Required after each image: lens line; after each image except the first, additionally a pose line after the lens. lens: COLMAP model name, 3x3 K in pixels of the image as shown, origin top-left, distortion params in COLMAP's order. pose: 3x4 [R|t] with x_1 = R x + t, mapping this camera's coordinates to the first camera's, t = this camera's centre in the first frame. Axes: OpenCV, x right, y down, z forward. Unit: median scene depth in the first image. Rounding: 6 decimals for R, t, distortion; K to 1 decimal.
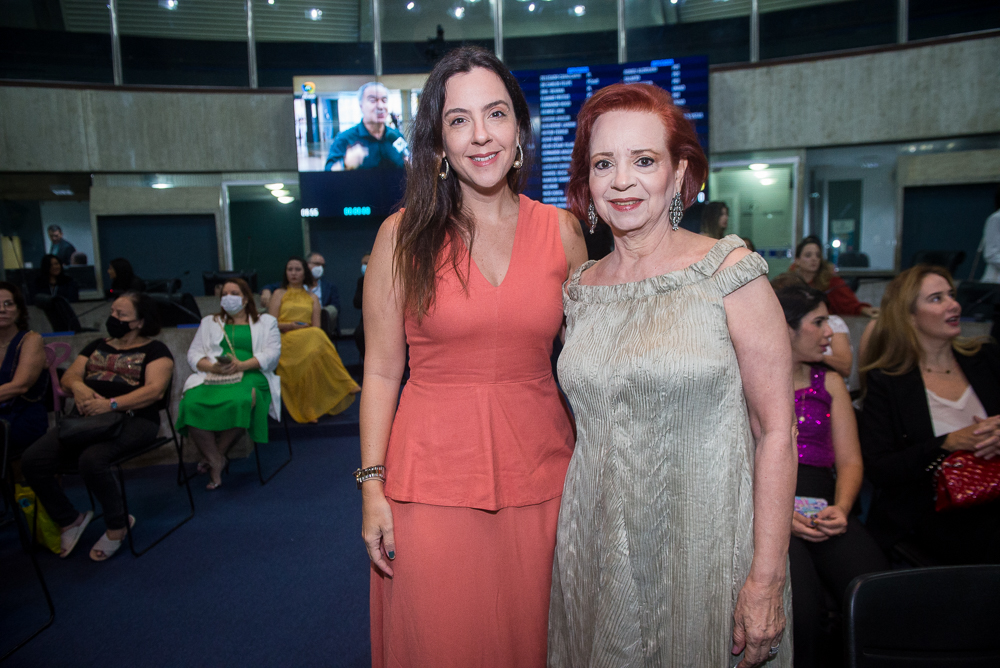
lens RADIAL K [[687.3, 0, 489.6], [0, 687.3, 334.6], [0, 0, 1]] dist [-0.058570, 0.003448]
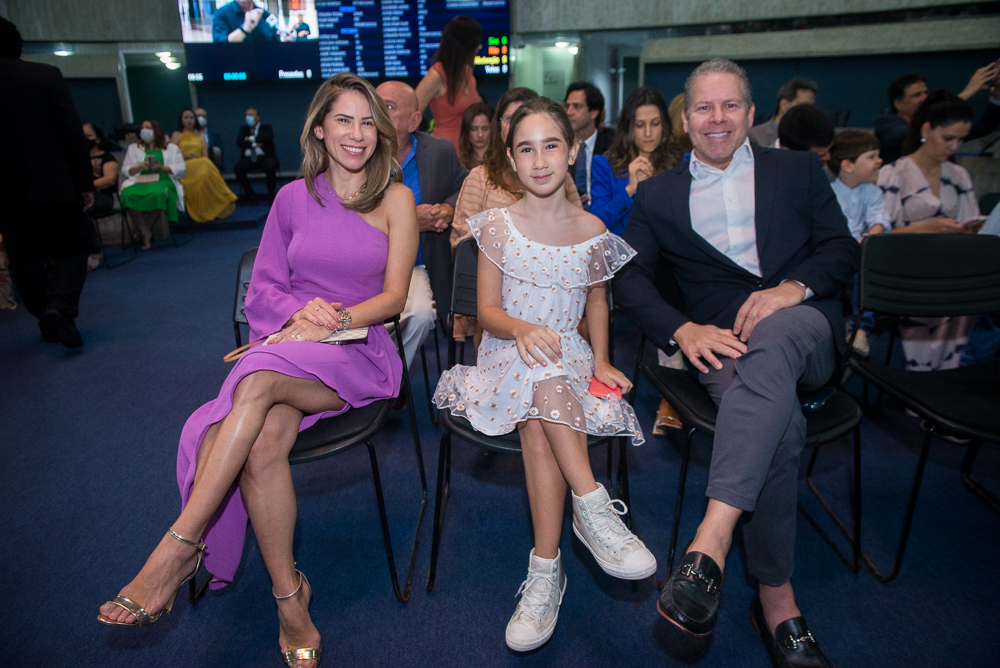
lens RADIAL K [[687.3, 0, 496.1], [0, 687.3, 341.3], [0, 0, 1]] dist [-0.058570, 0.003448]
pose [[0.990152, -0.030041, 0.136736, 0.097264], [0.004171, 0.982603, 0.185672, 0.069615], [-0.139935, -0.183274, 0.973051, -0.361239]]
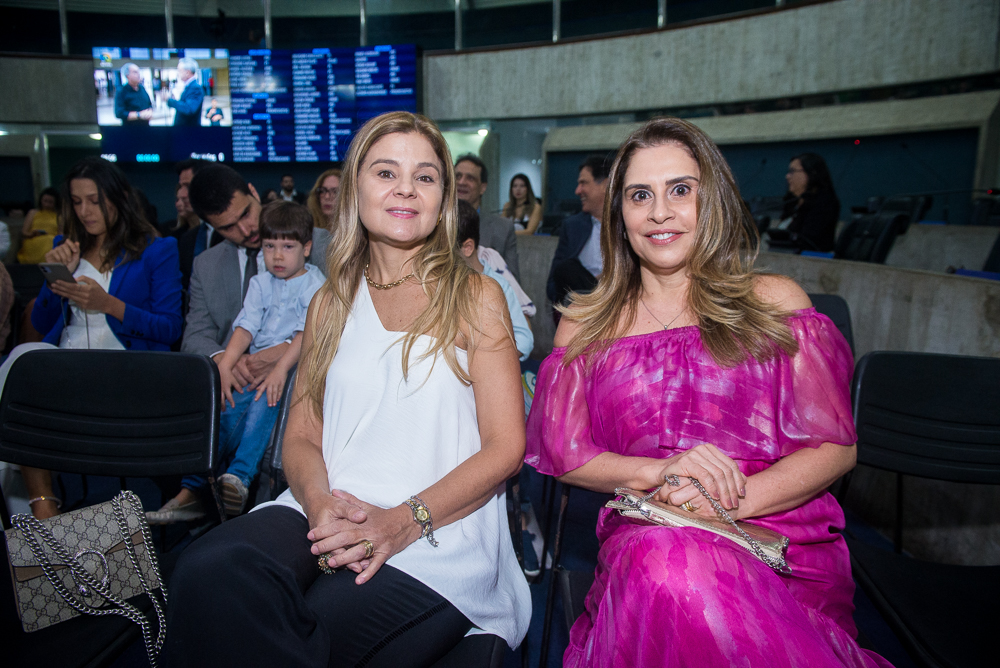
lens RADIAL K [[687.3, 0, 504.8], [0, 687.3, 330.8], [0, 0, 1]] dist [-0.058570, 0.003448]
pose [[0.996527, 0.023683, 0.079826, 0.383968], [-0.027677, 0.998401, 0.049295, 0.060126], [-0.078530, -0.051333, 0.995589, -0.311554]]
